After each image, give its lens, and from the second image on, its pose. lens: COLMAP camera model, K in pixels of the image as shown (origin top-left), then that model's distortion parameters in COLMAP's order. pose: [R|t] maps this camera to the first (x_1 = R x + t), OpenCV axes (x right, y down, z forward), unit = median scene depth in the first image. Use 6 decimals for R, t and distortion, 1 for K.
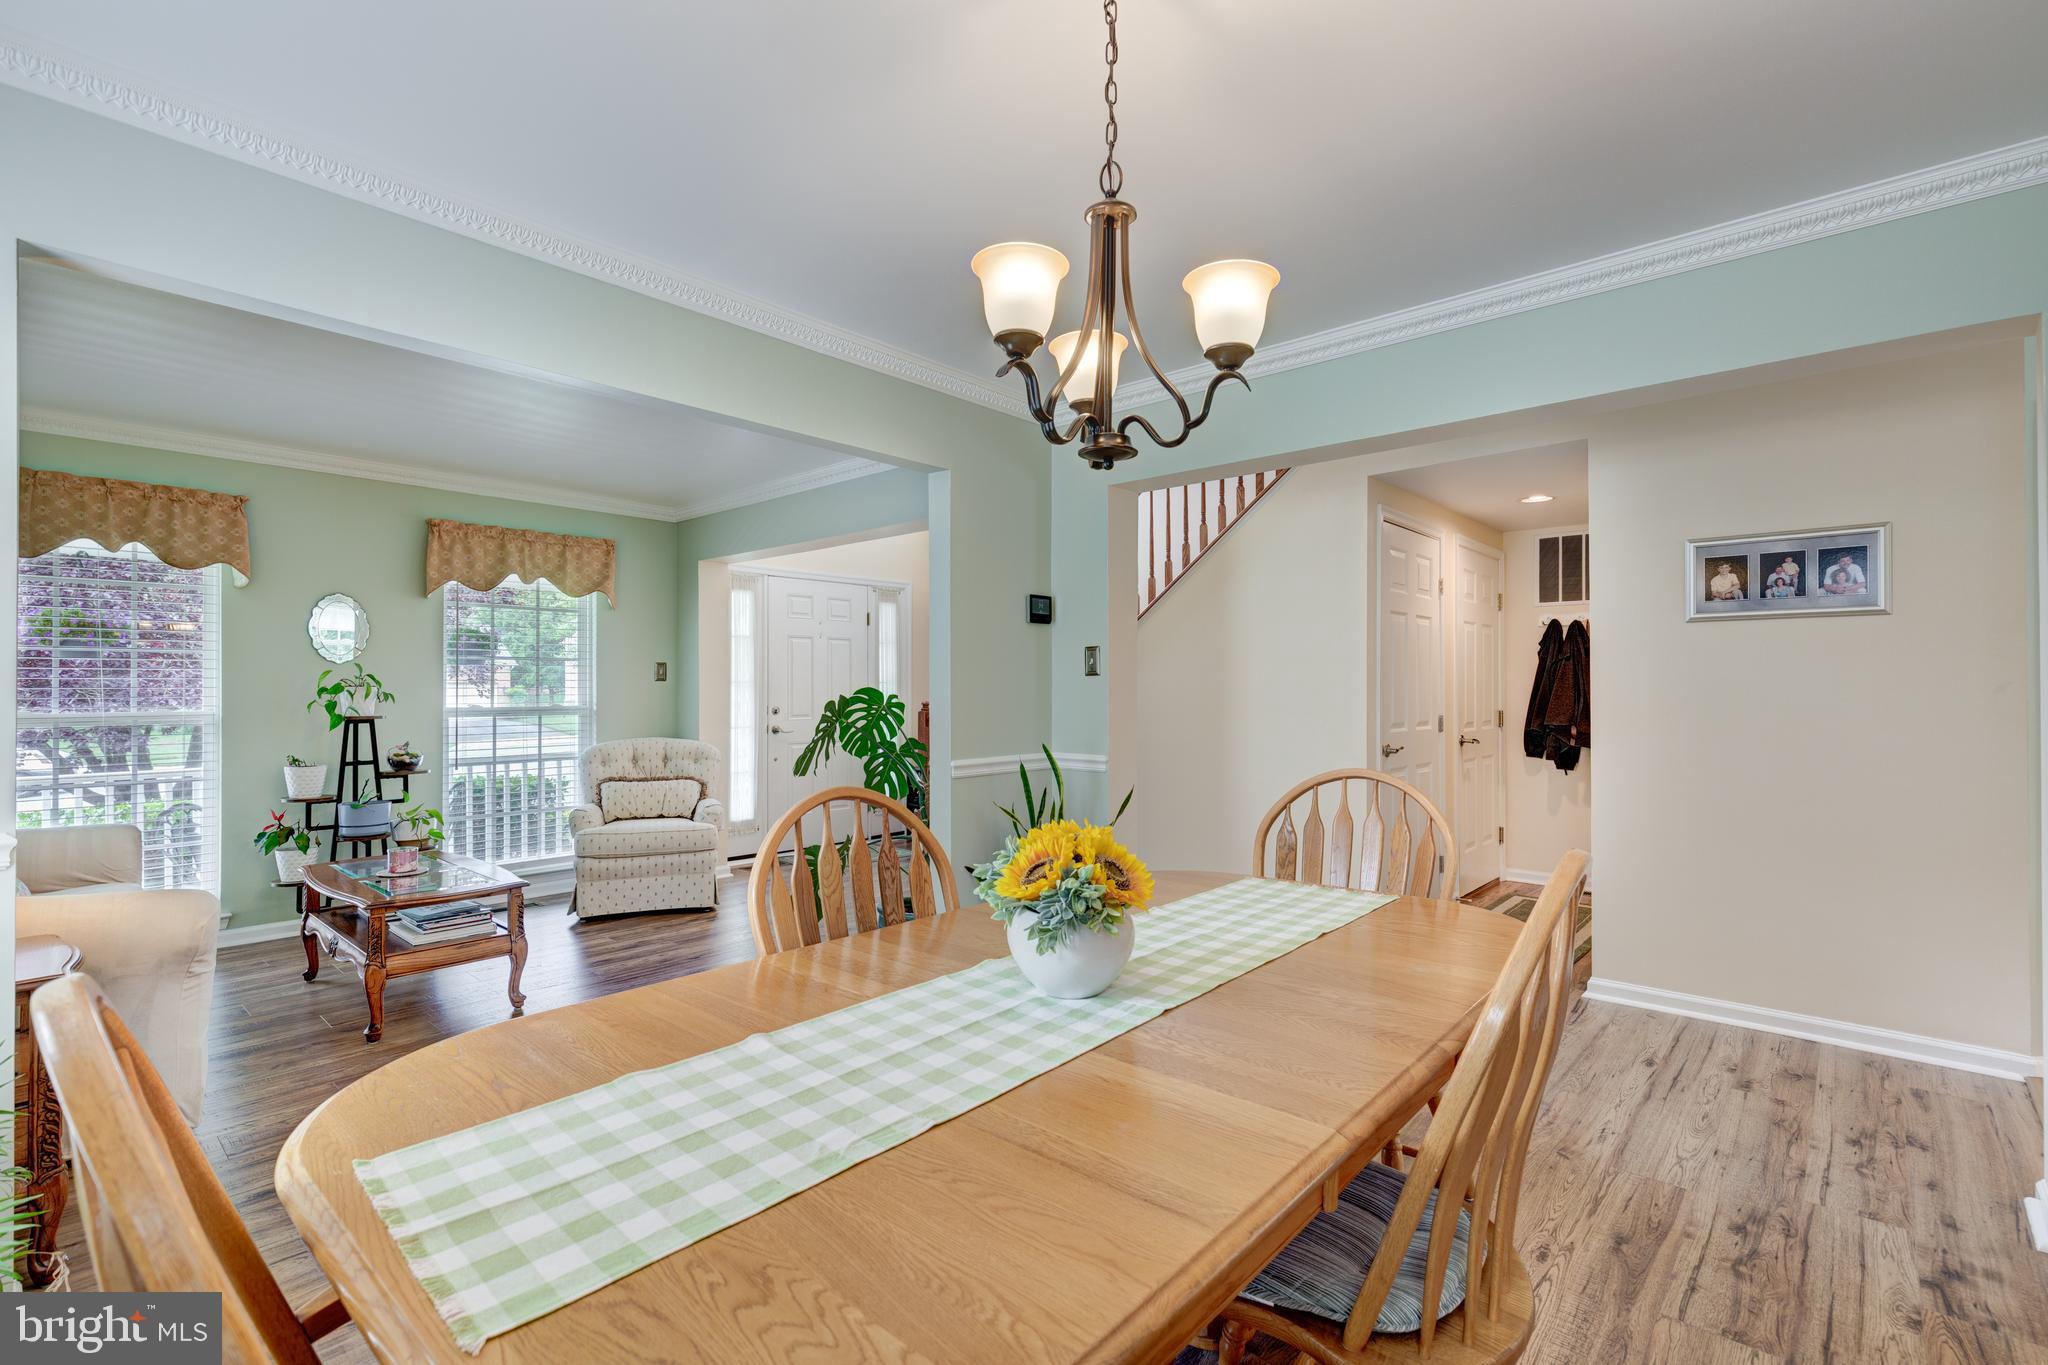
lens RADIAL K [[933.3, 0, 1002.0], [0, 933.3, 676.8], [0, 0, 1]] dist [0.003072, -0.000795]
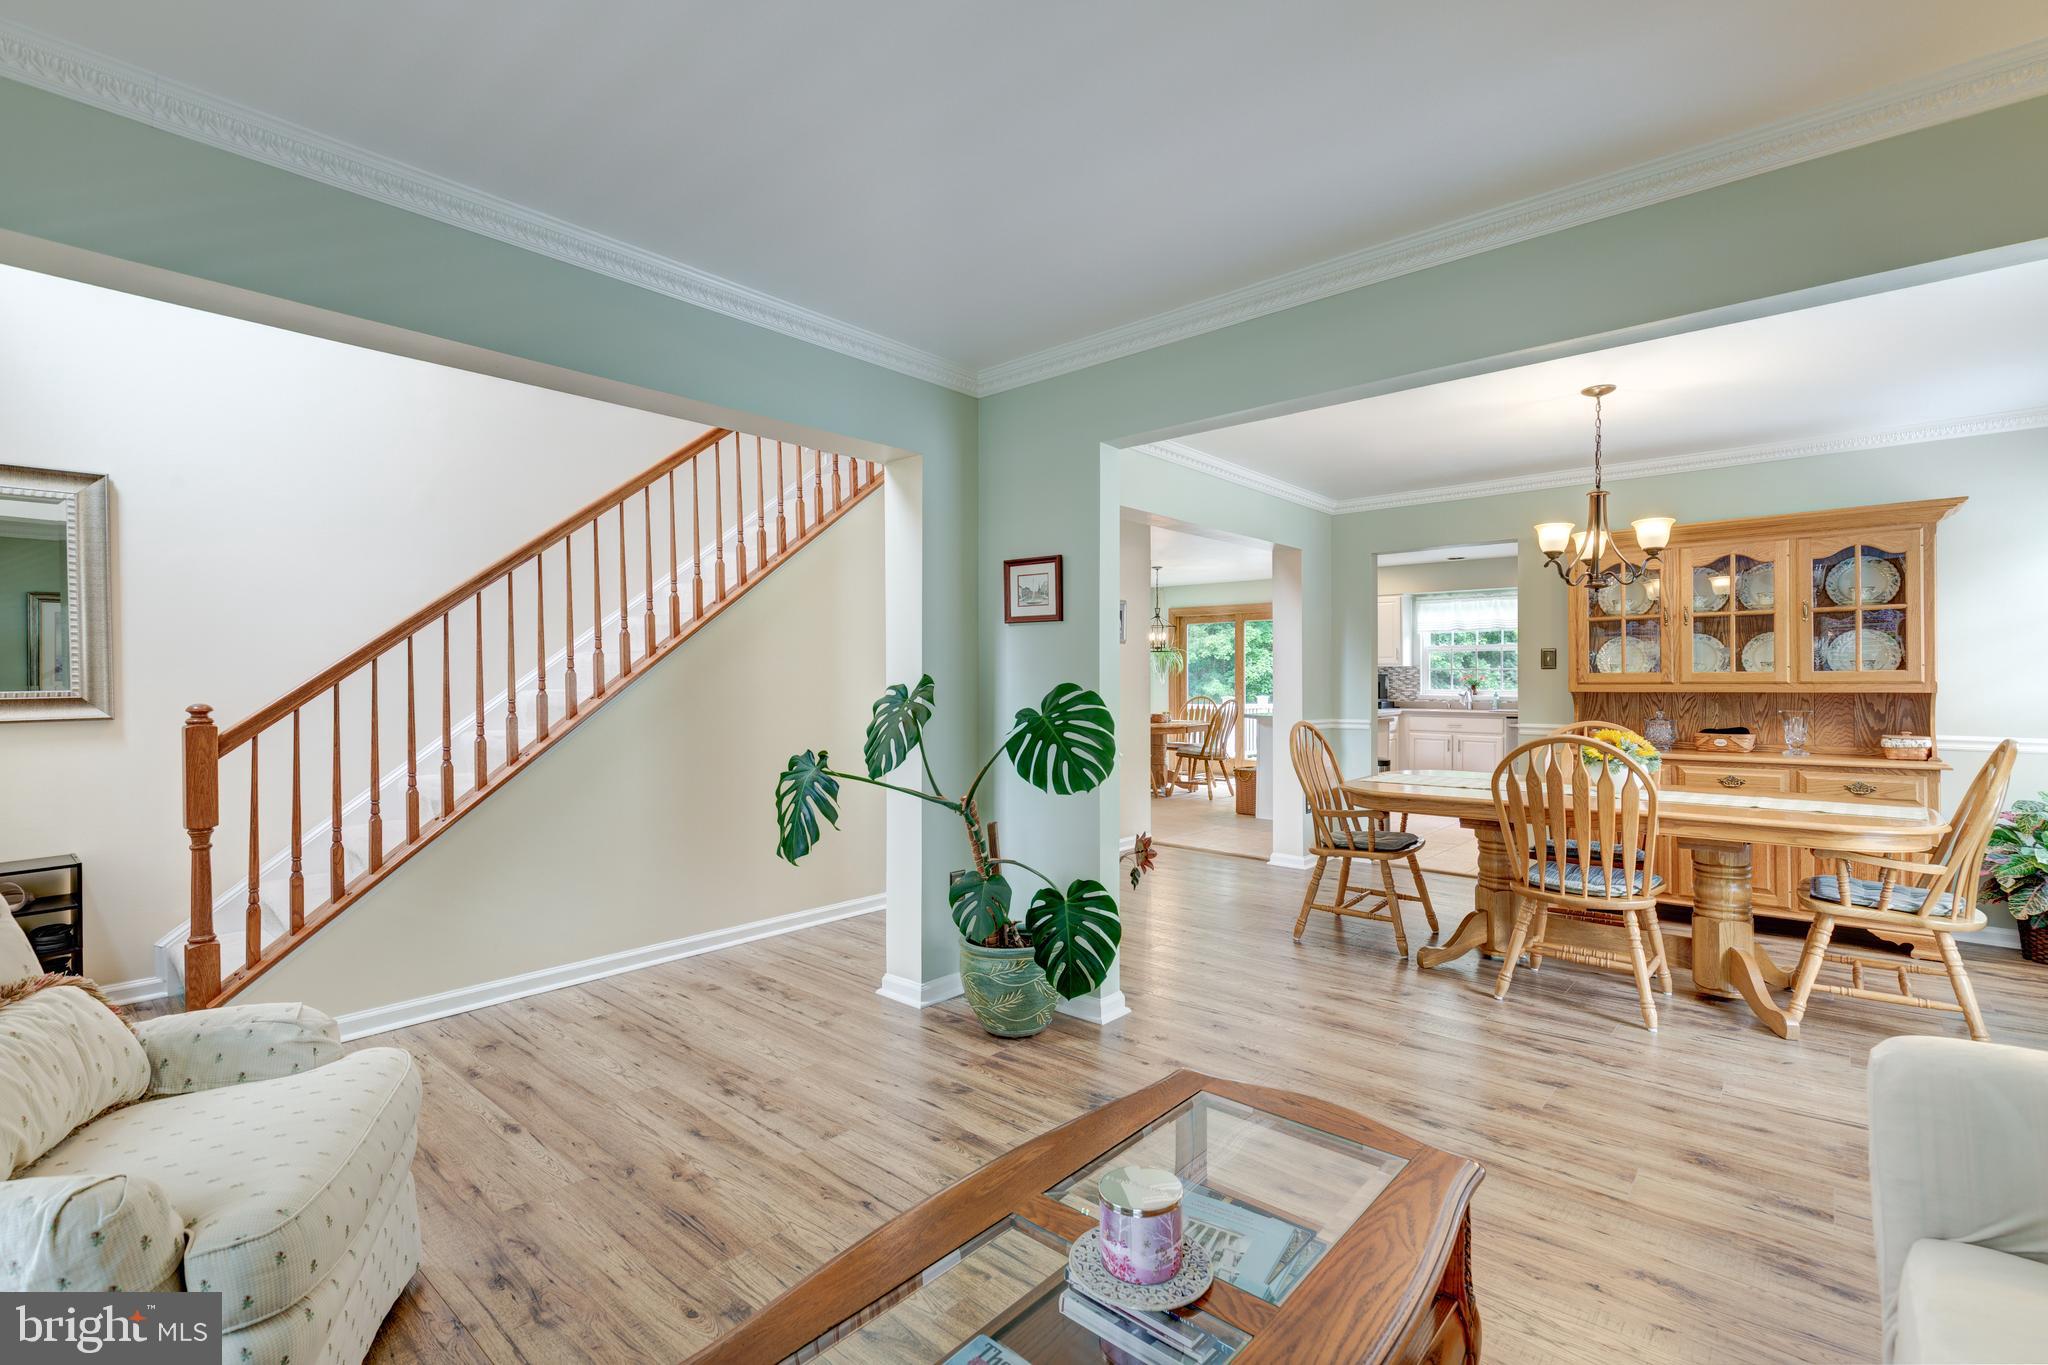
lens RADIAL K [[933.3, 0, 1037.6], [0, 933.3, 677.2], [0, 0, 1]] dist [0.003072, -0.000795]
pose [[-0.041653, 0.004365, 0.999123, -0.729756], [-0.012236, 0.999913, -0.004878, 0.013800], [-0.999057, -0.012429, -0.041596, 0.808448]]
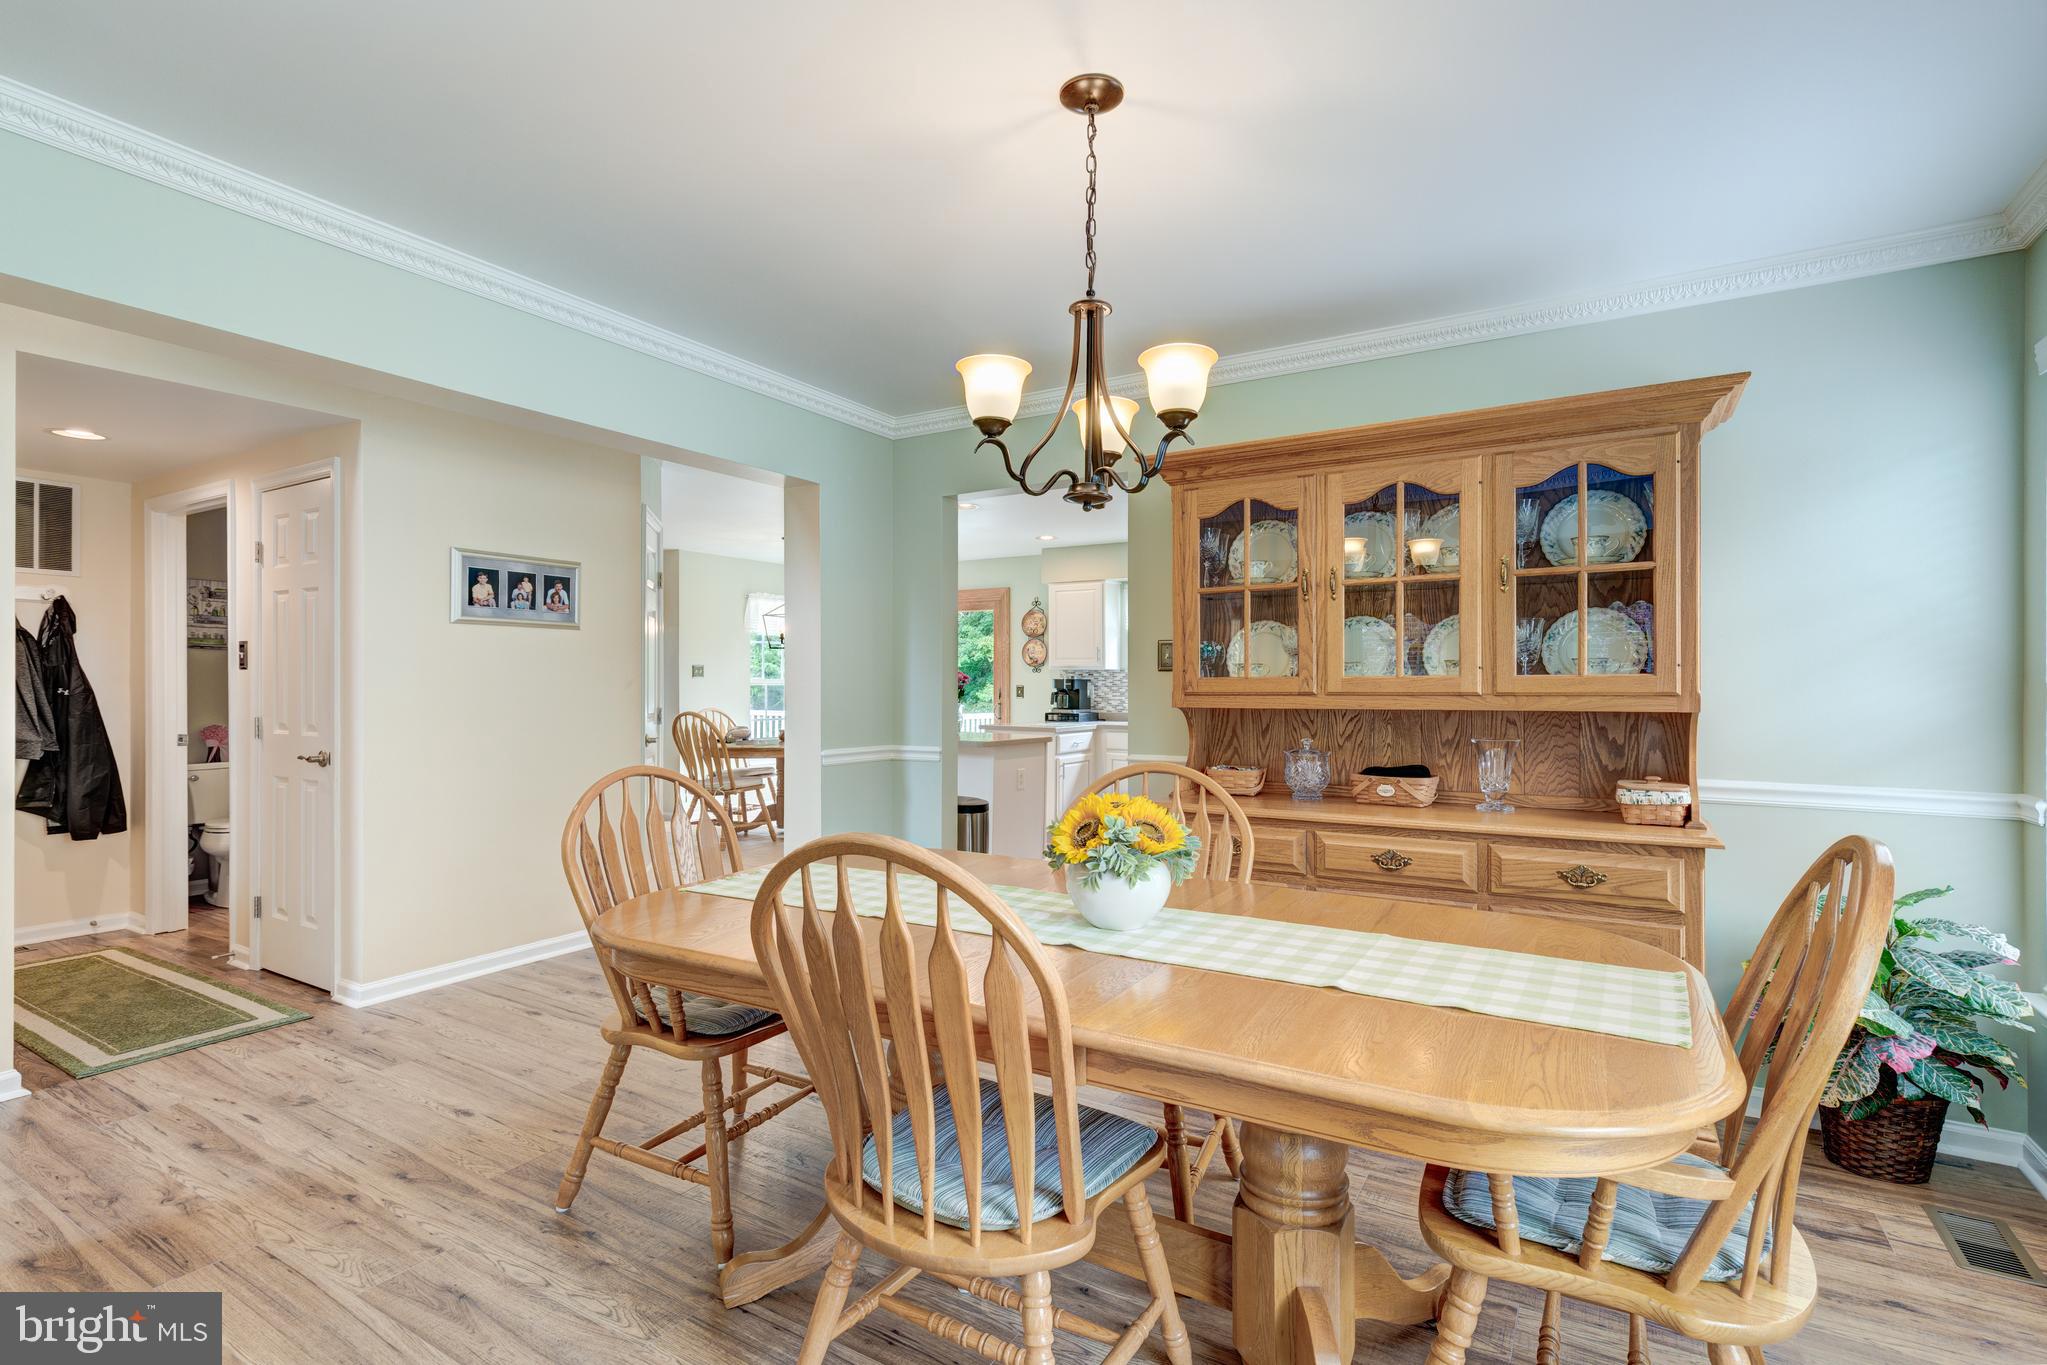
lens RADIAL K [[932.8, 0, 1013.0], [0, 932.8, 685.1], [0, 0, 1]] dist [0.003072, -0.000795]
pose [[-0.181592, 0.001214, 0.983373, -0.338220], [-0.015093, 0.999878, -0.004022, 0.006585], [-0.983258, -0.015572, -0.181551, 0.407579]]
